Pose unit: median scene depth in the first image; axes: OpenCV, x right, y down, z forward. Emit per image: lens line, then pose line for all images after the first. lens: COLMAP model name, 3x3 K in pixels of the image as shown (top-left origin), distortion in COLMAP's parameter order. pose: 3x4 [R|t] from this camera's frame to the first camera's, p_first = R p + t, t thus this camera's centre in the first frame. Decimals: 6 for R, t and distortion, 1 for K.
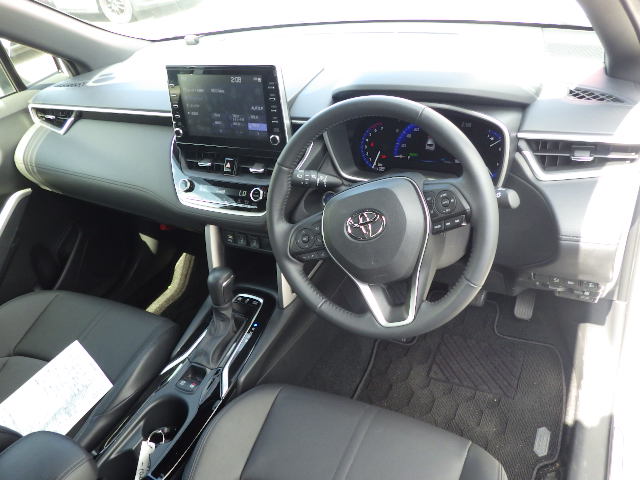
lens RADIAL K [[519.8, 0, 318.8], [0, 519.8, 240.7], [0, 0, 1]] dist [0.005799, 0.001434]
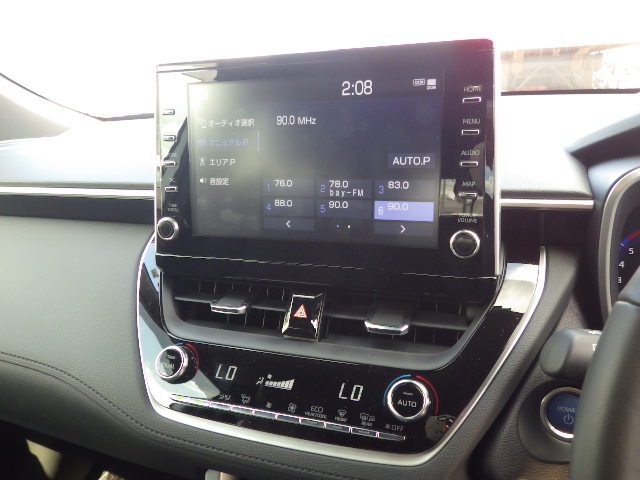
lens RADIAL K [[519.8, 0, 321.7], [0, 519.8, 240.7], [0, 0, 1]] dist [0.005799, 0.001434]
pose [[0.987578, 0.044805, 0.150603, -0.220730], [0.001984, 0.954849, -0.297085, -0.083004], [-0.157114, 0.293693, 0.942899, 0.630361]]
